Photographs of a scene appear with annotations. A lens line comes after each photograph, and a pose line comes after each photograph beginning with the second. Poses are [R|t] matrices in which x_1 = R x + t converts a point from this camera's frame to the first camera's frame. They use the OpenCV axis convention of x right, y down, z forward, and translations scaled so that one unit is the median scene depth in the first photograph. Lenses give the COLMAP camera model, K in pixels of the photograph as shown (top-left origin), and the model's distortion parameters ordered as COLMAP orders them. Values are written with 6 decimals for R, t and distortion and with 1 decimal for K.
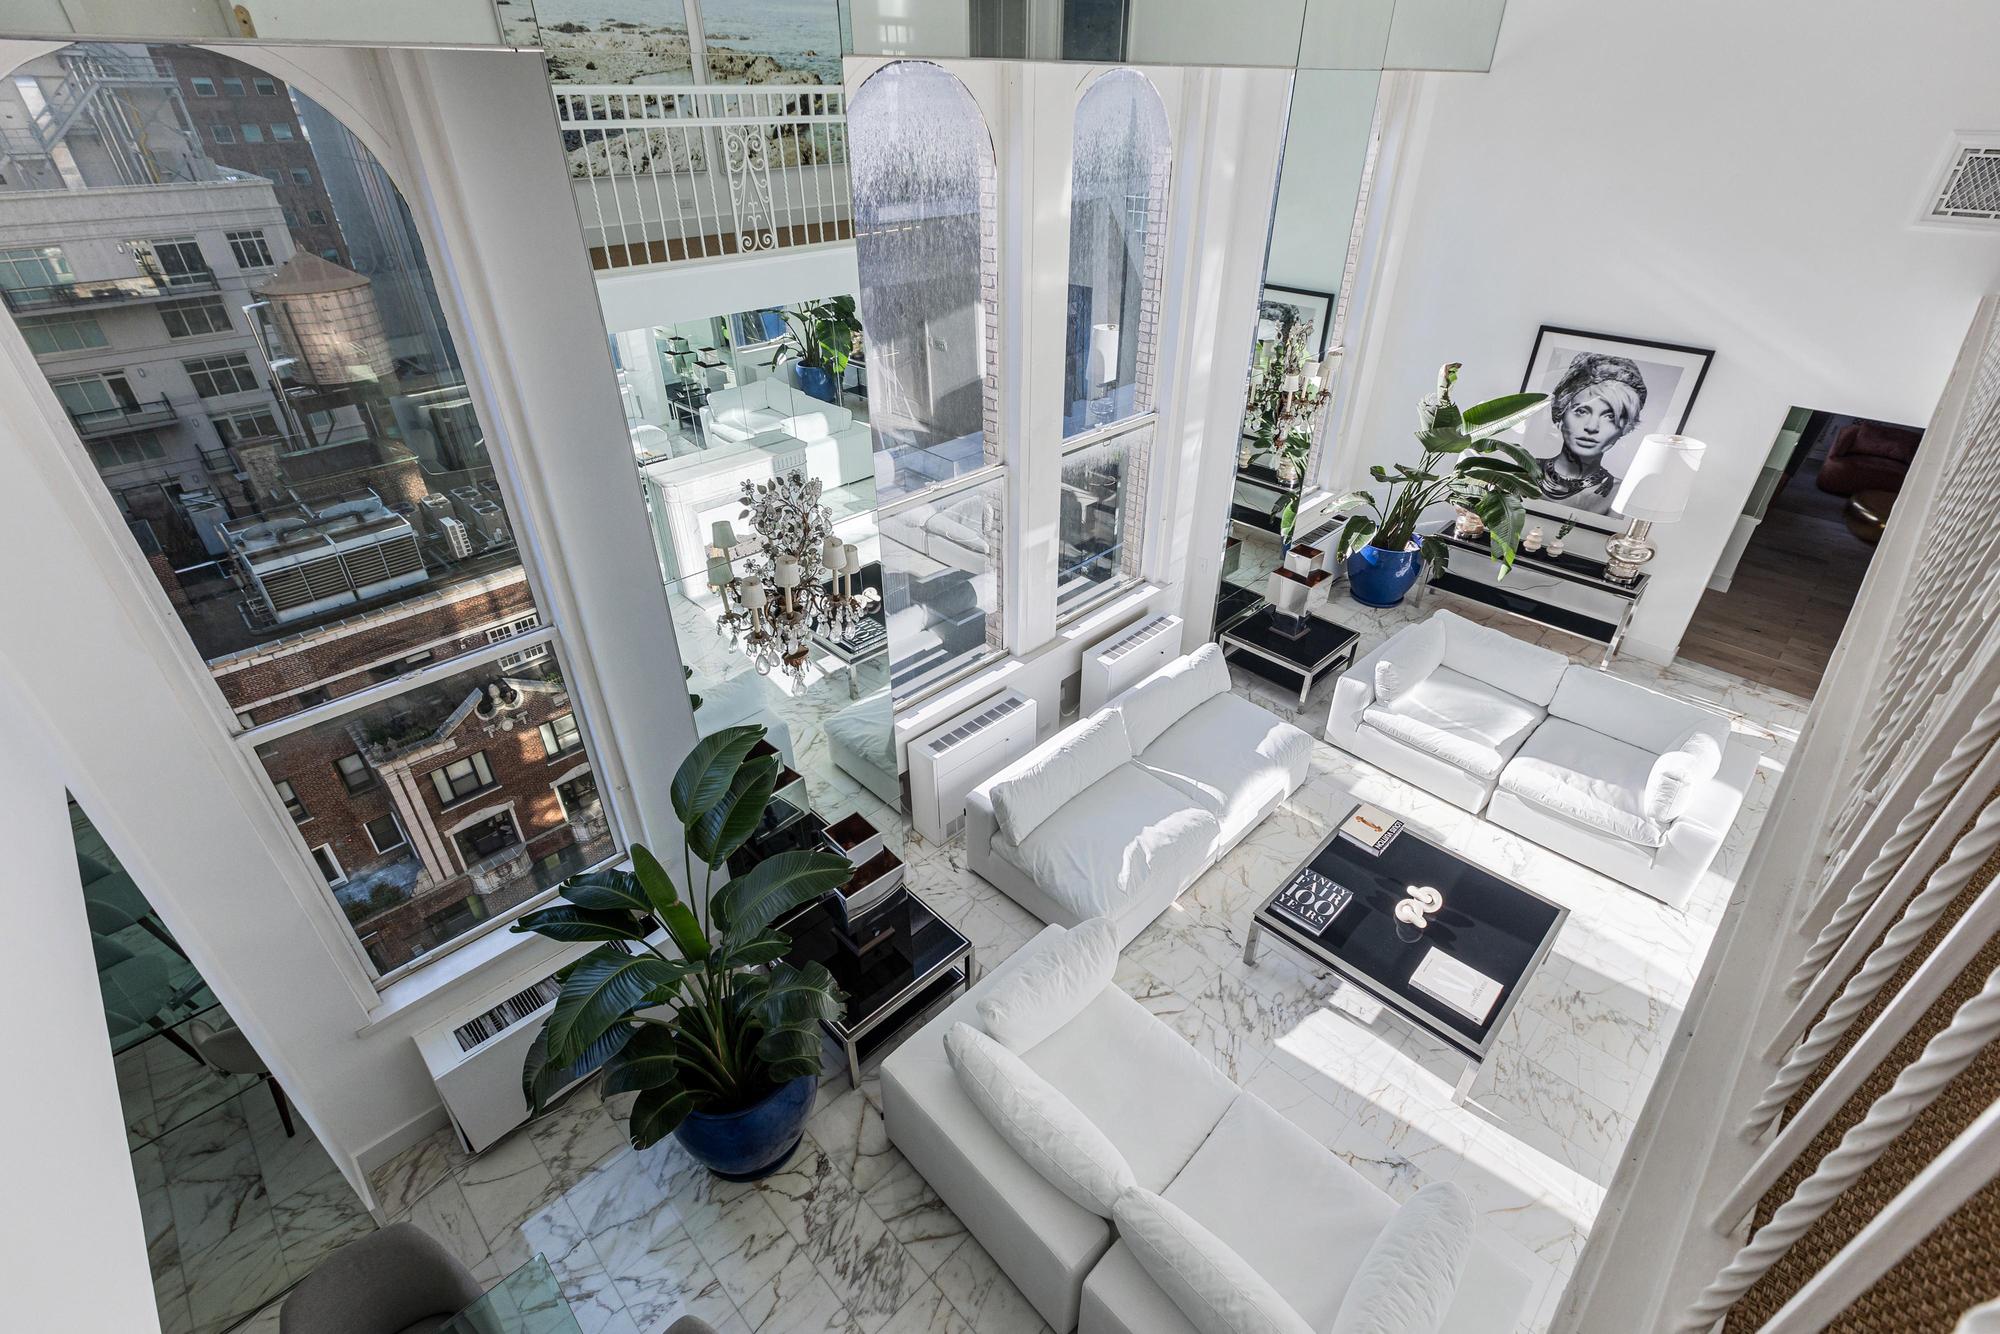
lens RADIAL K [[894.7, 0, 1003.5], [0, 894.7, 661.8], [0, 0, 1]] dist [0.002725, 0.000009]
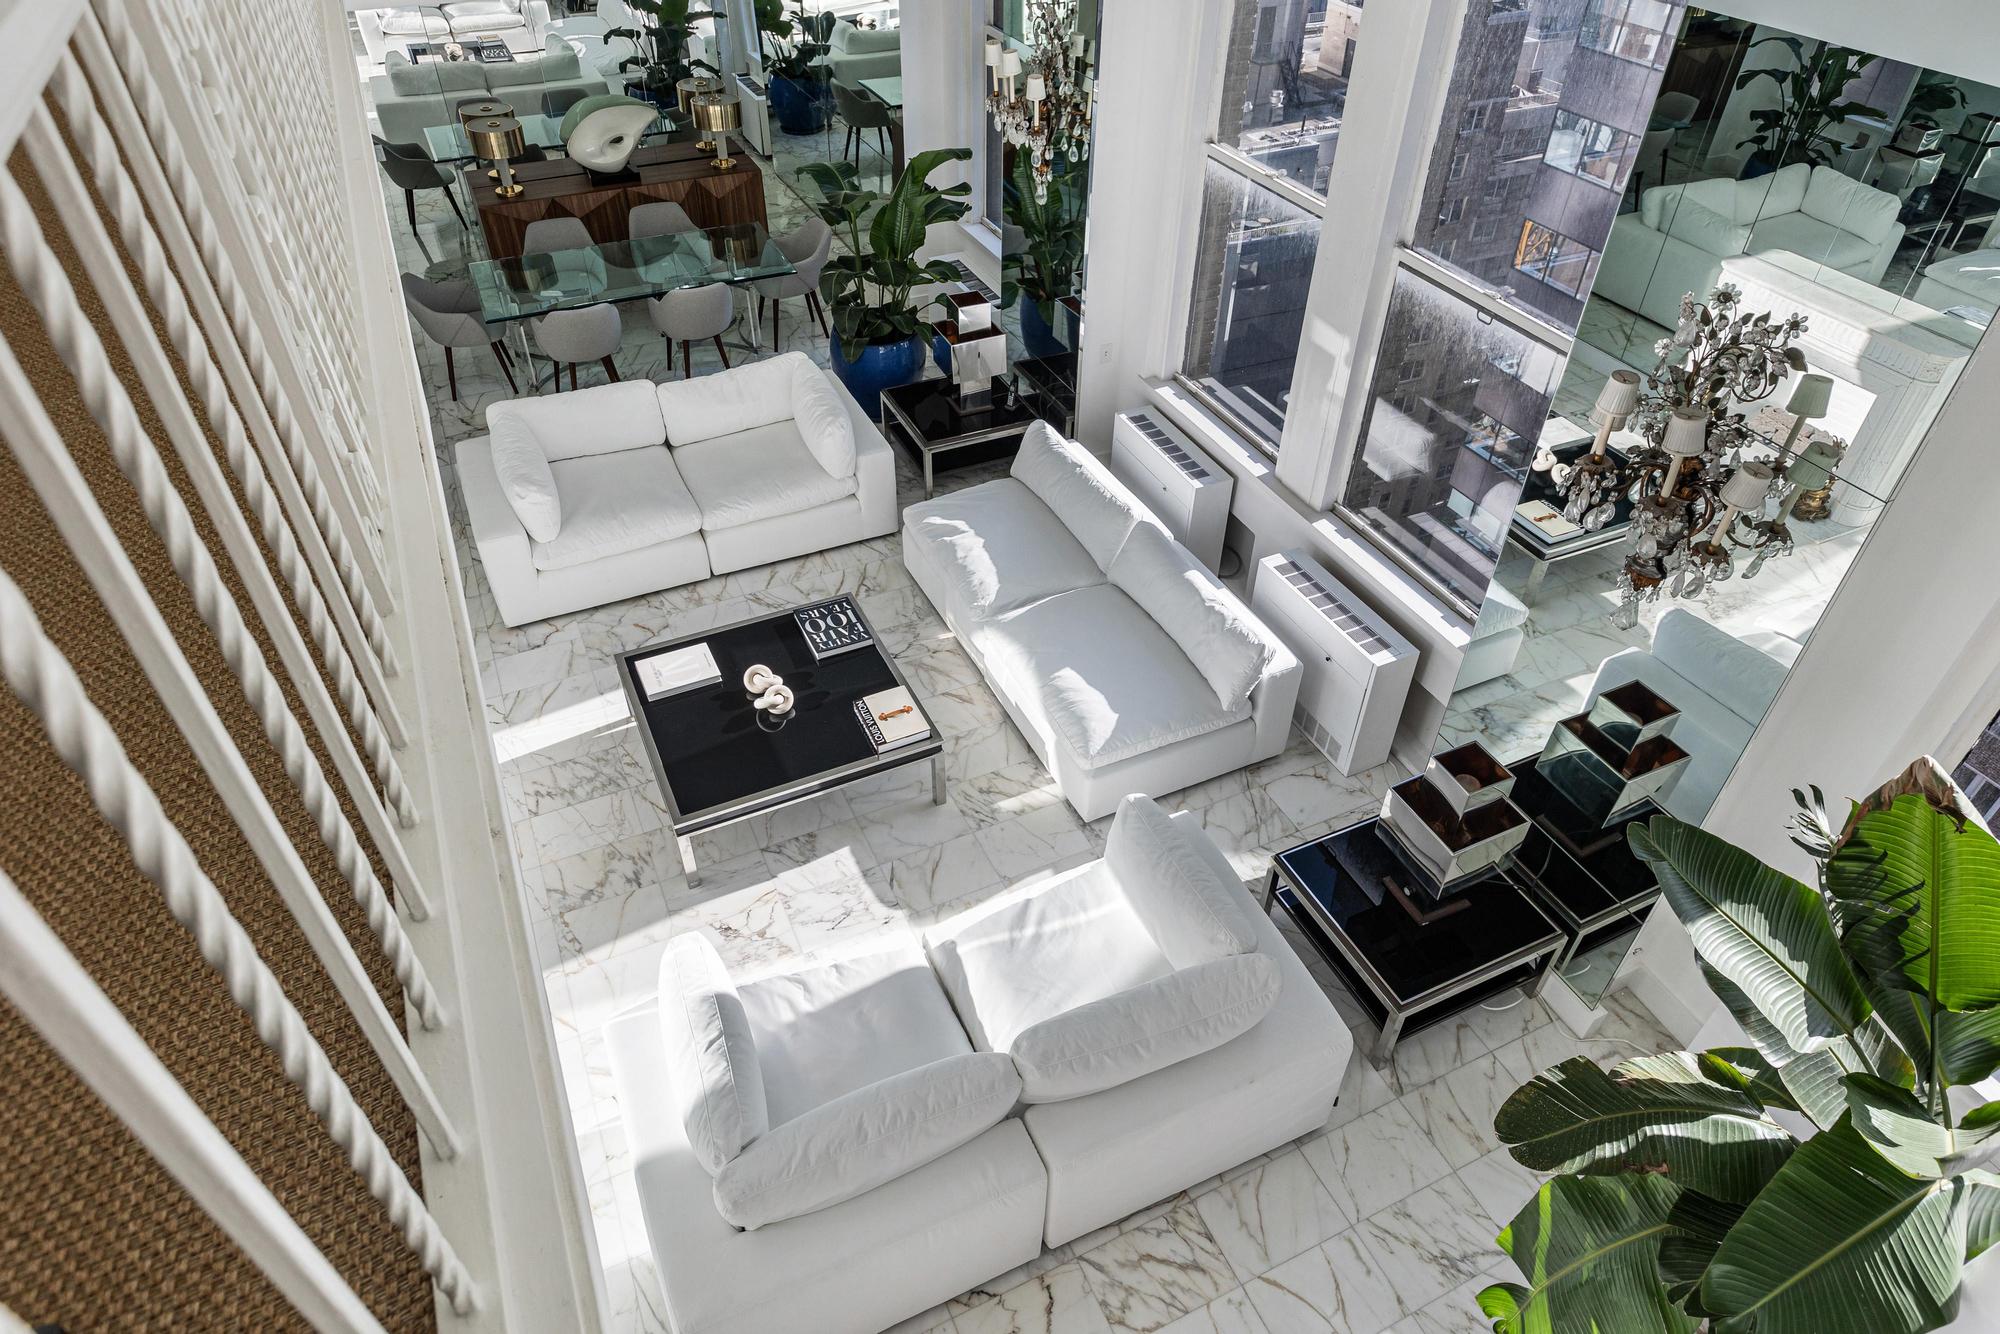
lens RADIAL K [[1185.3, 0, 997.2], [0, 1185.3, 648.5], [0, 0, 1]] dist [-0.001452, -0.000121]
pose [[-0.341094, 0.602353, -0.721683, 0.937254], [-0.515424, 0.522189, 0.679454, -0.503827], [0.786125, 0.603730, 0.132351, 0.787209]]
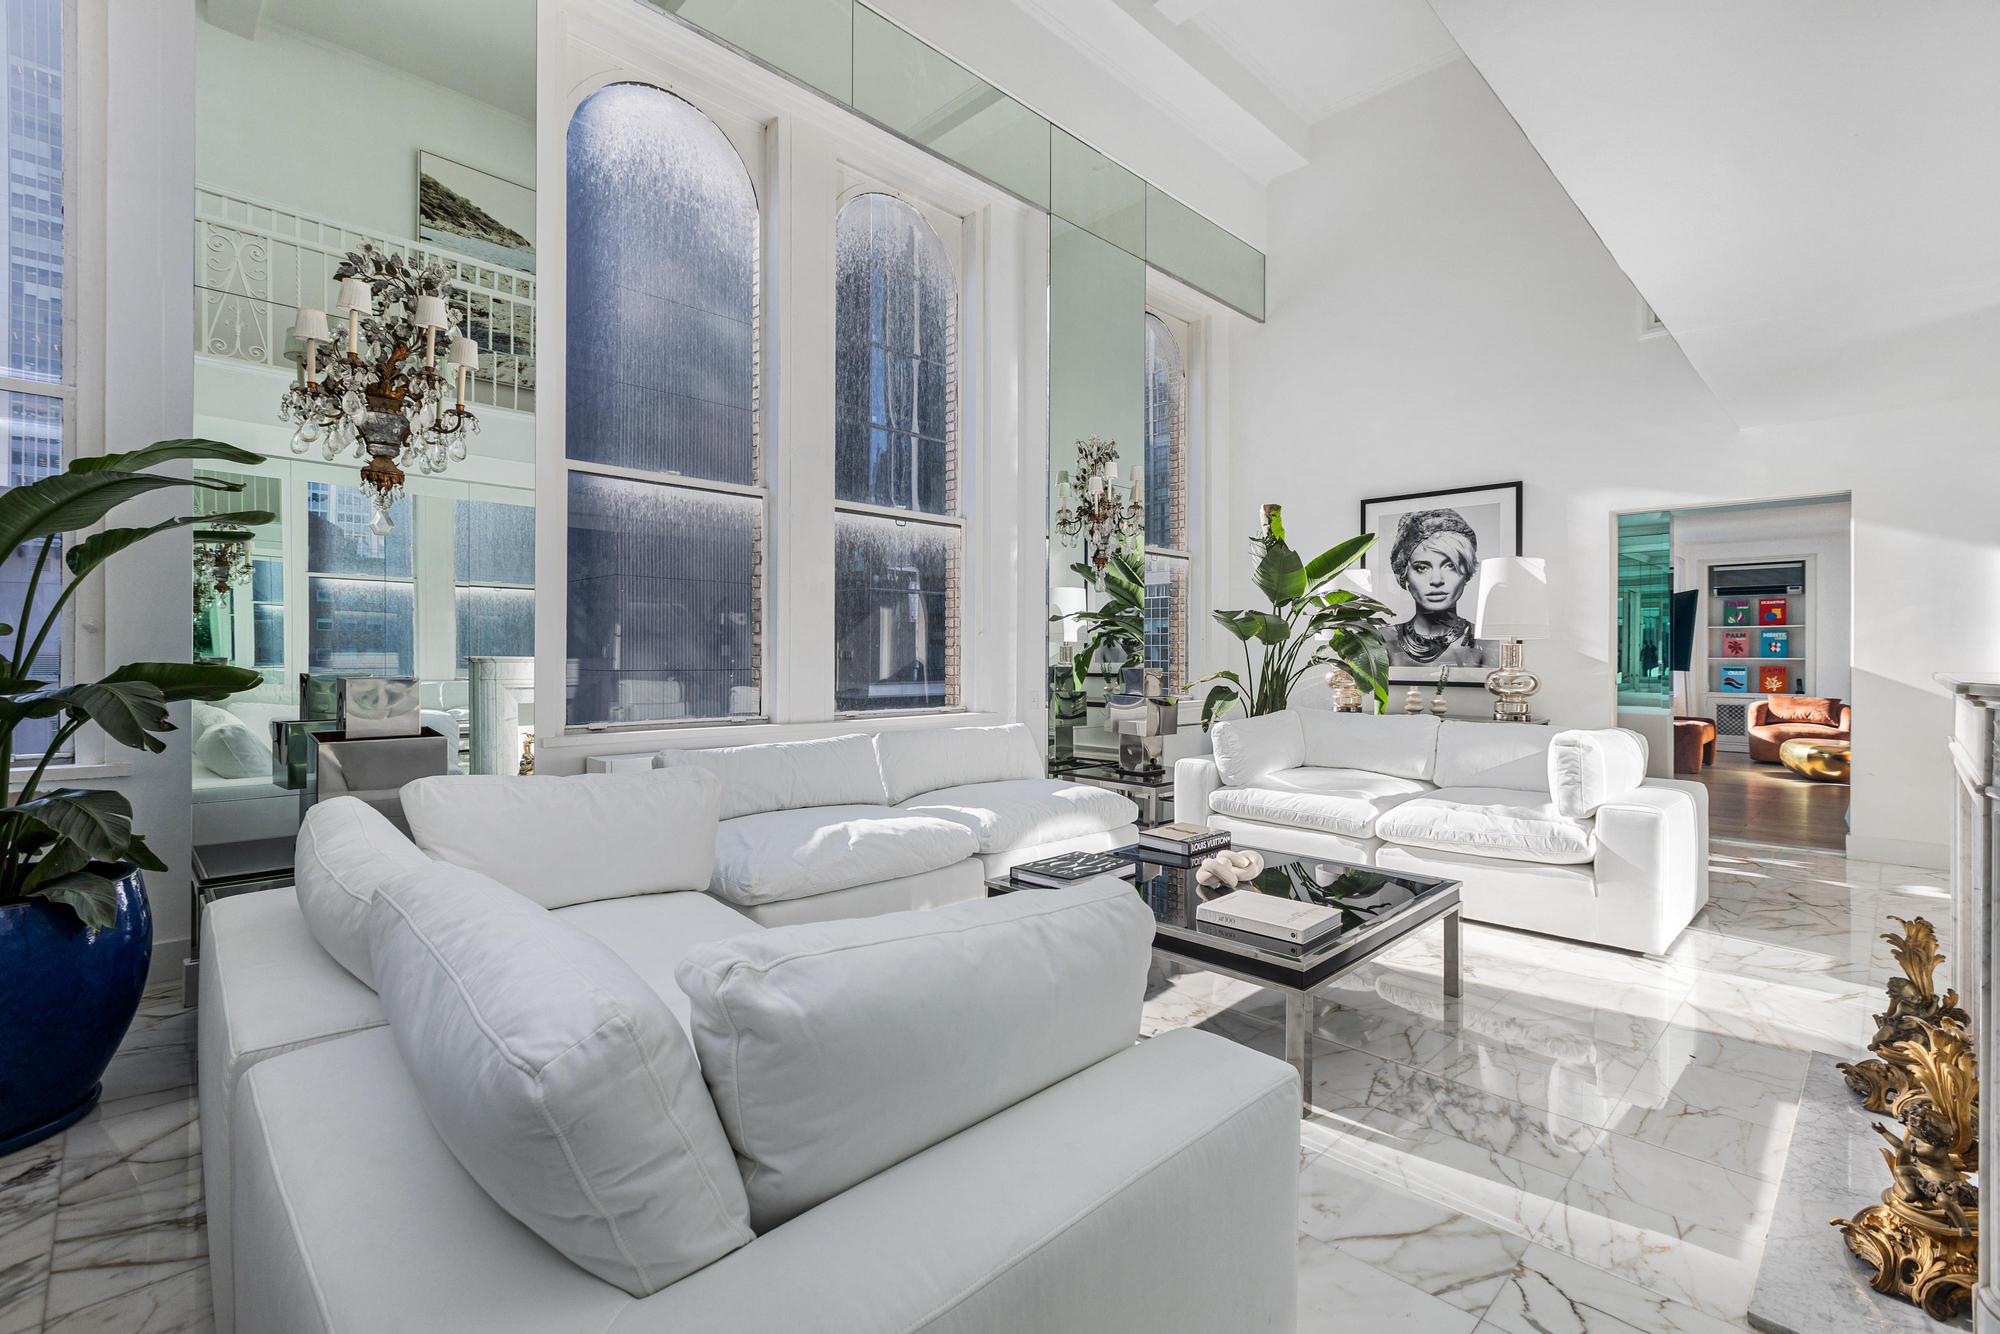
lens RADIAL K [[883.7, 0, 1000.0], [0, 883.7, 667.0], [0, 0, 1]] dist [-0.004836, -0.000486]
pose [[0.999951, 0.000263, -0.009938, 0.235769], [-0.005441, 0.851104, -0.524969, 0.387075], [0.008320, 0.524997, 0.851063, 0.283316]]
